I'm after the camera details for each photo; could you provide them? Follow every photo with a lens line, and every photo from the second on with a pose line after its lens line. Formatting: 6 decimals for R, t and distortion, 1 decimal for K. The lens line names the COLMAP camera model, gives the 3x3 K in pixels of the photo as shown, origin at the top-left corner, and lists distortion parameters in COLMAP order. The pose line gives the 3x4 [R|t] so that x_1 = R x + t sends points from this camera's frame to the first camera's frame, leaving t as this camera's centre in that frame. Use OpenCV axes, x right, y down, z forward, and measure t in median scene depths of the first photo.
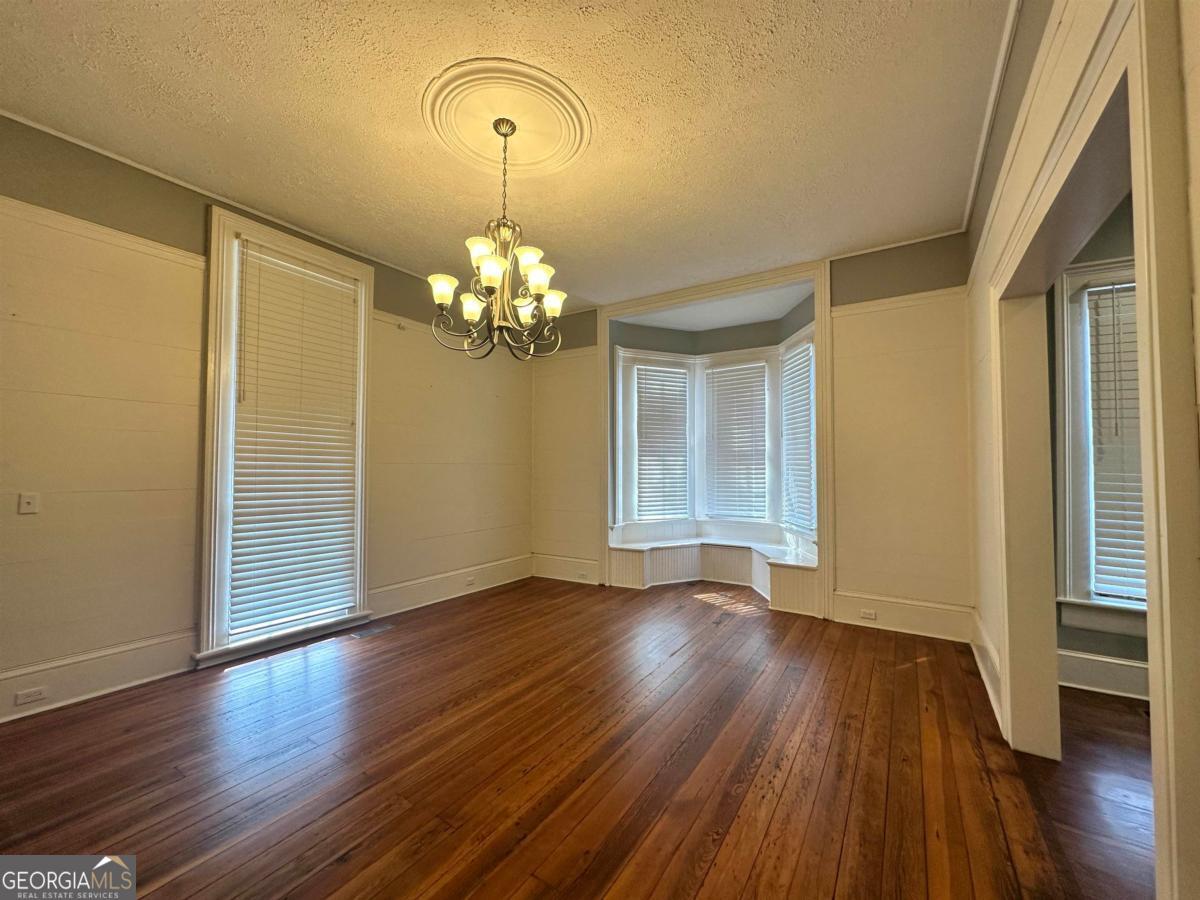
lens RADIAL K [[478.4, 0, 596.9], [0, 478.4, 450.1], [0, 0, 1]] dist [0.000275, 0.000055]
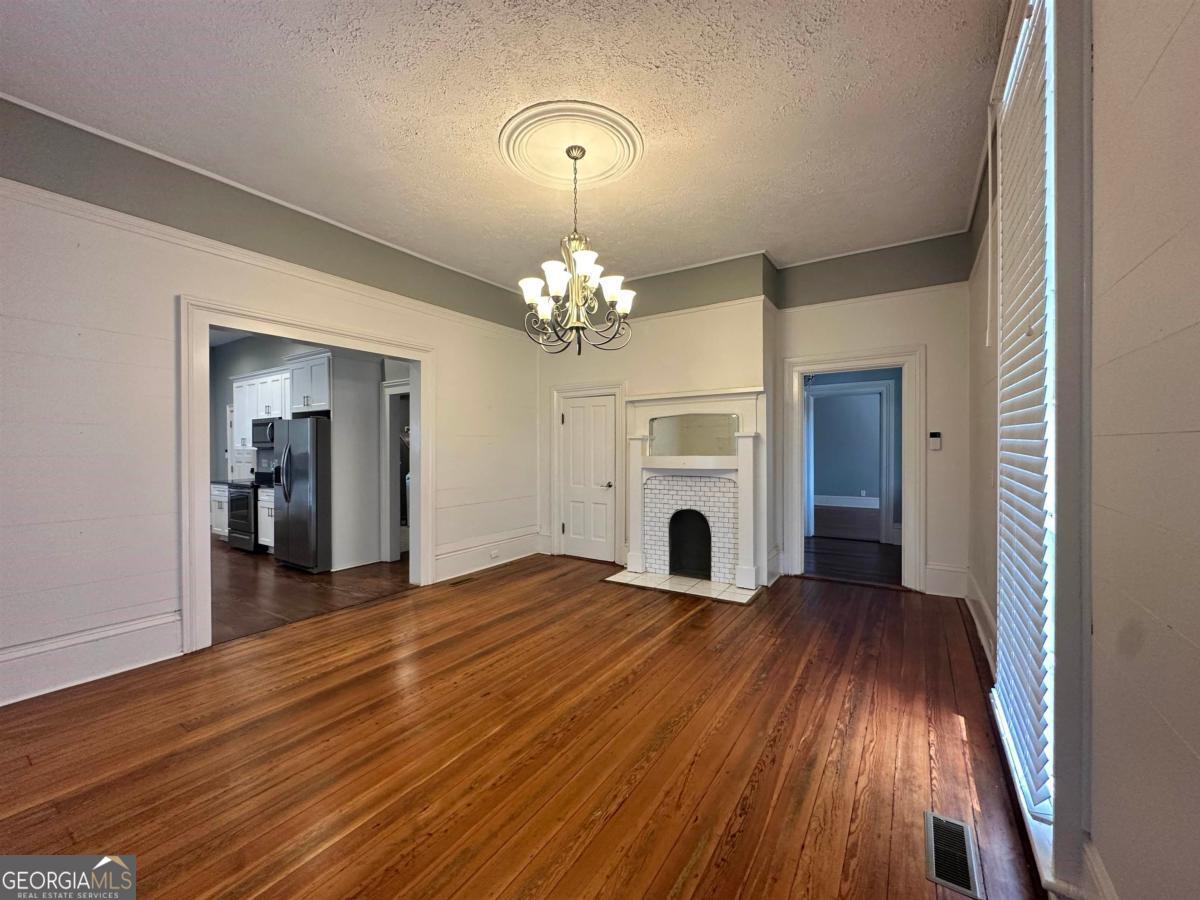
lens RADIAL K [[478.4, 0, 596.9], [0, 478.4, 450.1], [0, 0, 1]] dist [0.000275, 0.000055]
pose [[-0.999931, 0.000510, 0.011773, -0.257893], [0.000233, 0.999724, -0.023479, 0.074444], [-0.011781, -0.023475, -0.999655, 2.140239]]
